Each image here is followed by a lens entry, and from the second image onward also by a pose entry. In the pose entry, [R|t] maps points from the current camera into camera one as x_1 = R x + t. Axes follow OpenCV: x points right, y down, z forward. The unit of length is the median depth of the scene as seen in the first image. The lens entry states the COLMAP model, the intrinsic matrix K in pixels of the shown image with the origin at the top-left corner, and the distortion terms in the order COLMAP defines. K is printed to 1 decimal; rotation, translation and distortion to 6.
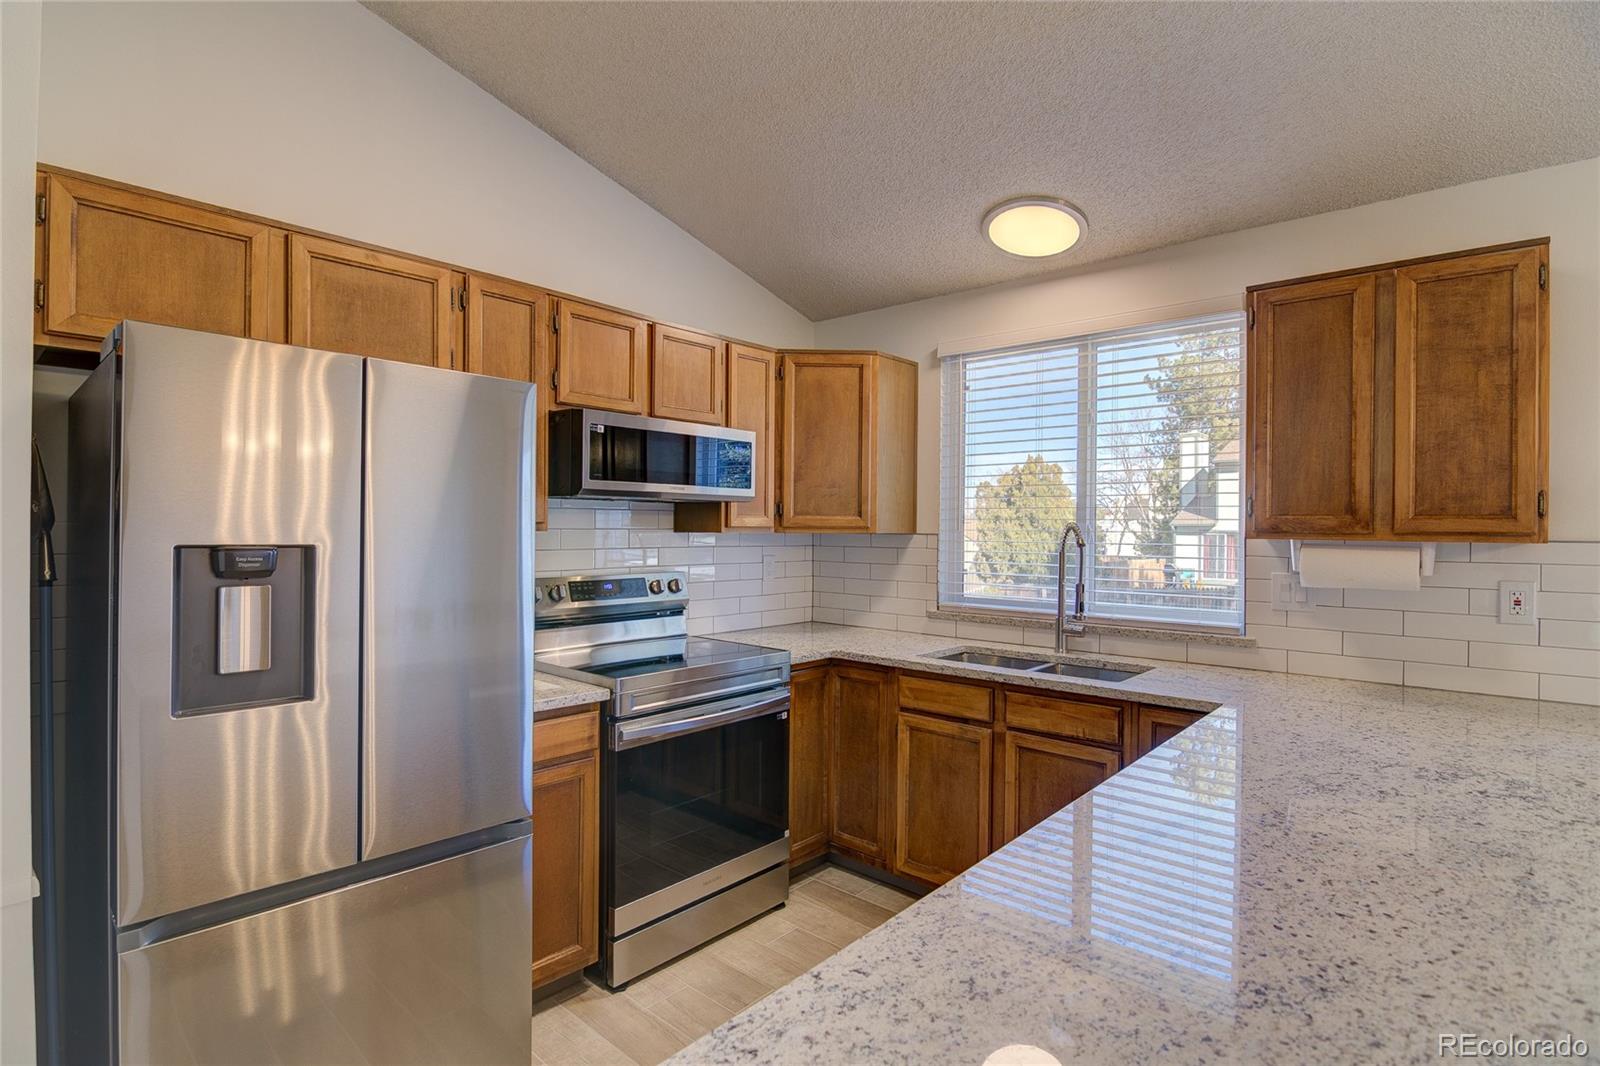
lens RADIAL K [[780.7, 0, 802.5], [0, 780.7, 528.8], [0, 0, 1]] dist [-0.004776, -0.010513]
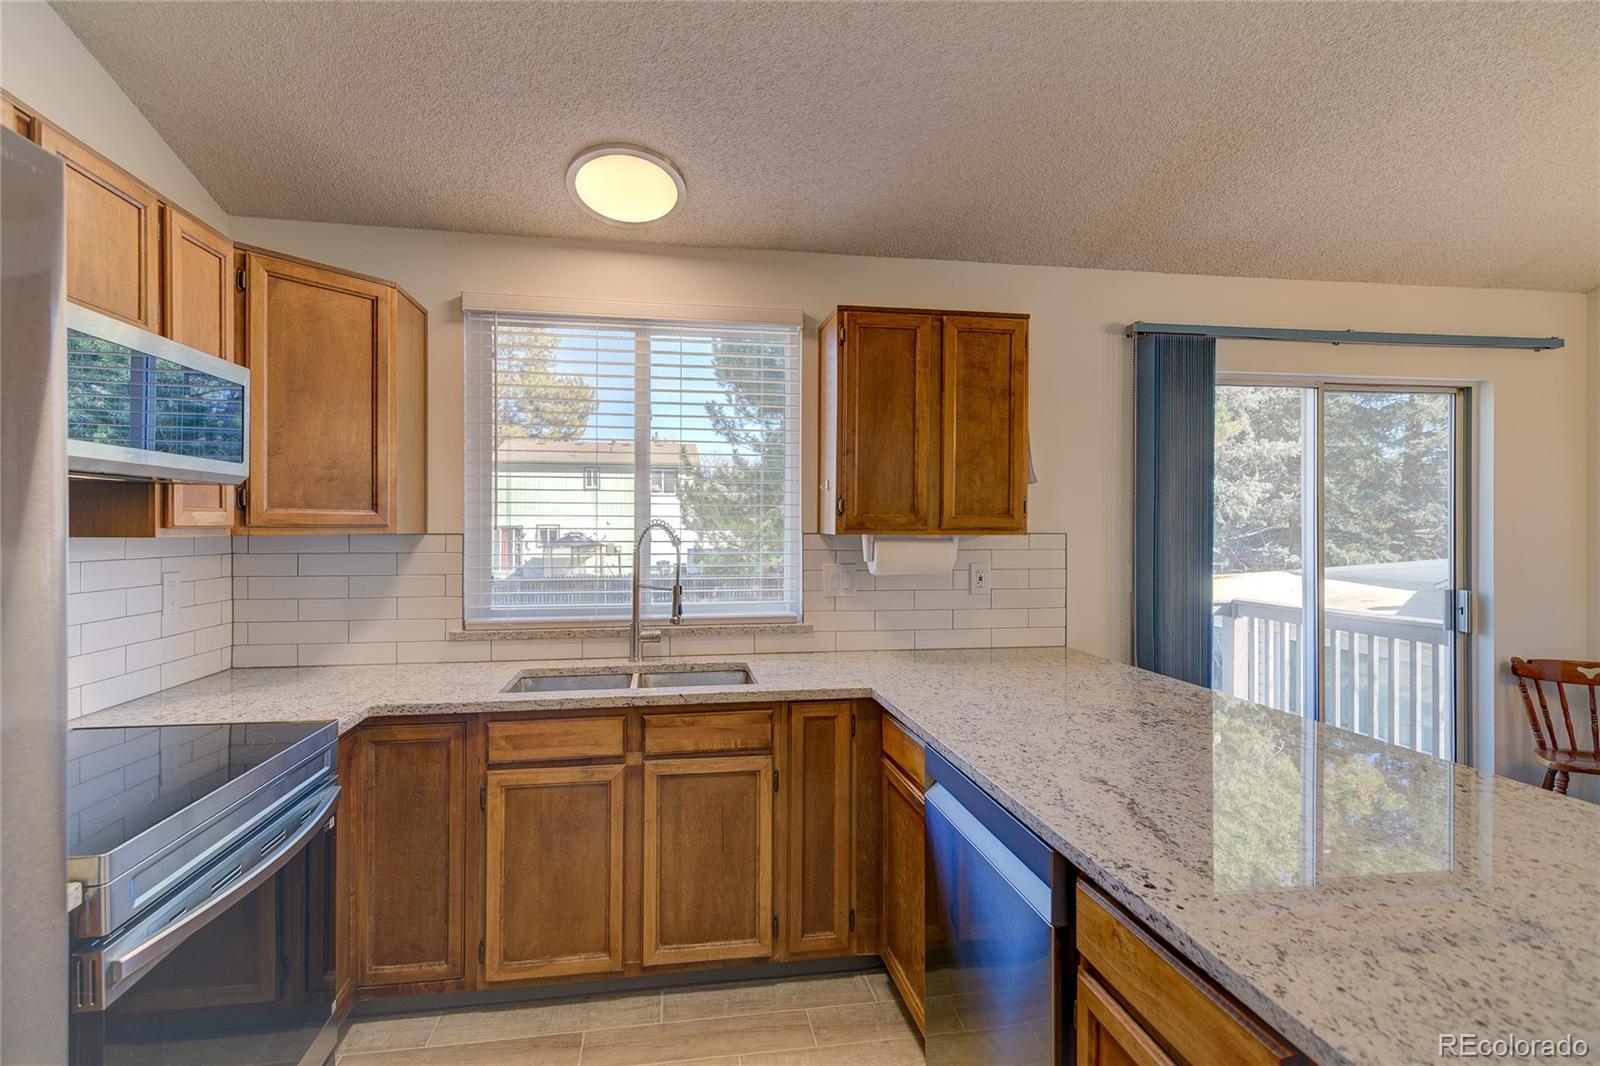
lens RADIAL K [[765.0, 0, 773.5], [0, 765.0, 529.3], [0, 0, 1]] dist [0.009534, -0.000485]
pose [[0.639766, -0.009218, 0.768515, -0.266408], [0.004439, 0.999956, 0.008299, -0.003532], [-0.768557, -0.001898, 0.639778, 0.316923]]
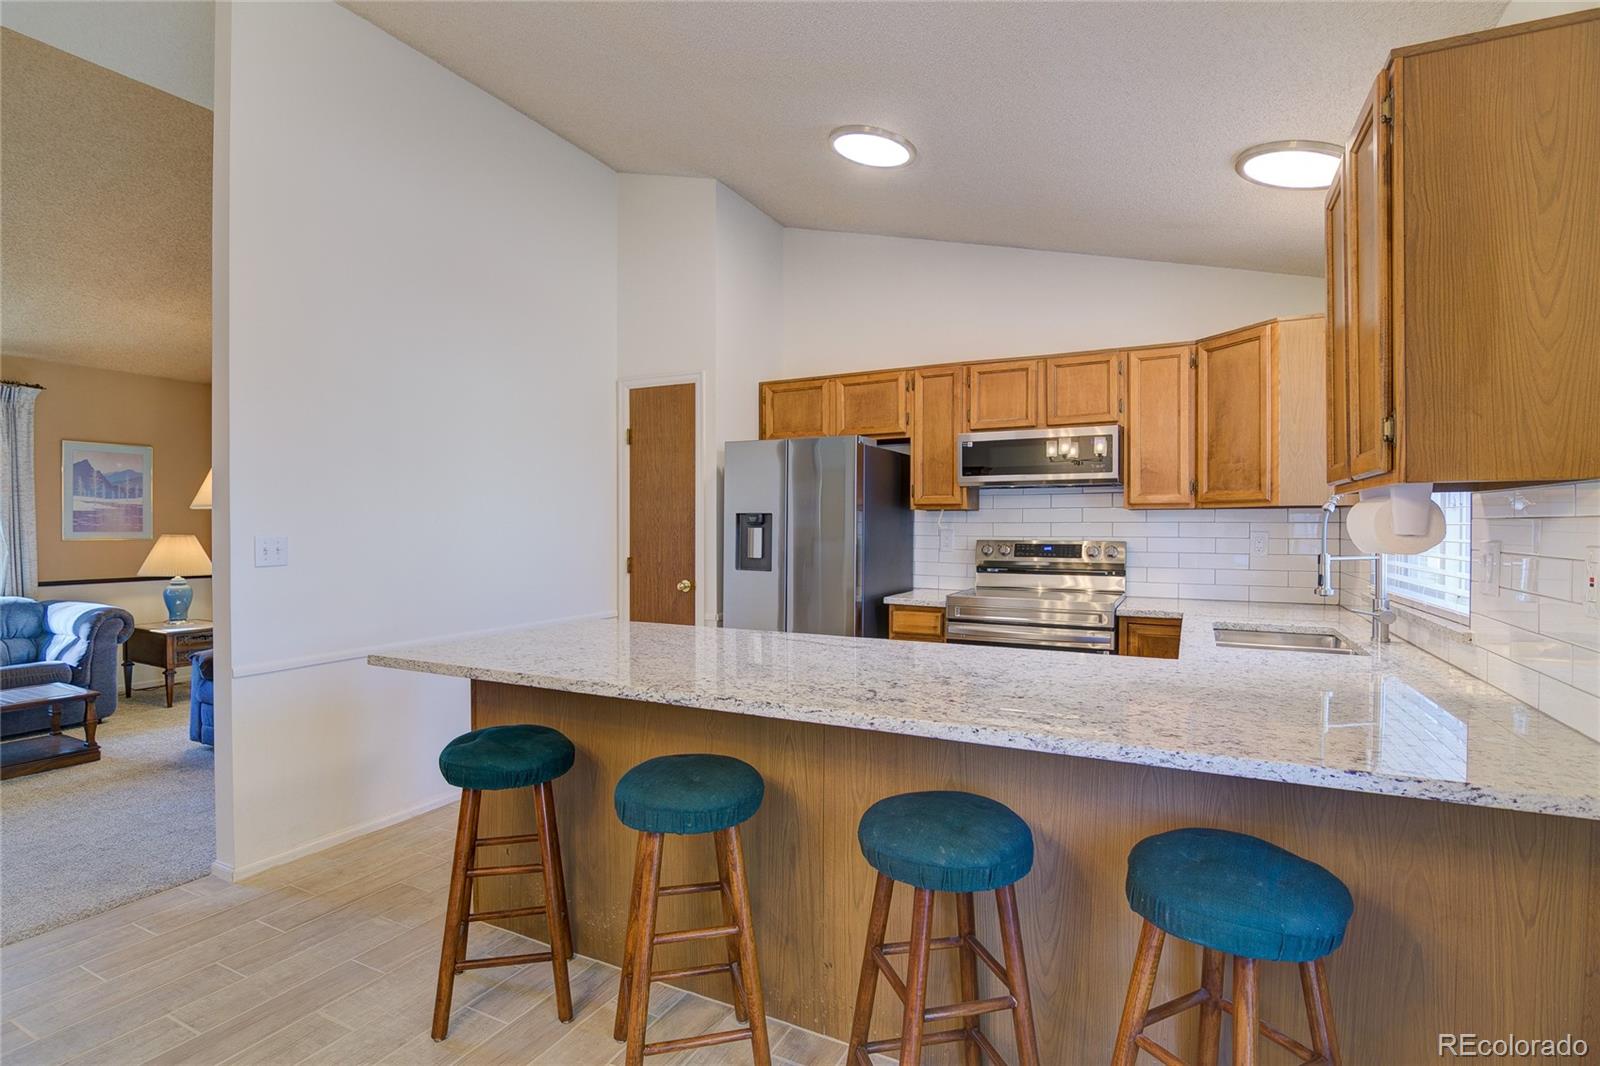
lens RADIAL K [[806.8, 0, 800.0], [0, 806.8, 533.0], [0, 0, 1]] dist [-0.000135, -0.000033]
pose [[0.255295, 0.001060, -0.966863, 1.060635], [0.002194, 0.999996, 0.001676, 0.042789], [0.966861, -0.002549, 0.255291, 0.199266]]
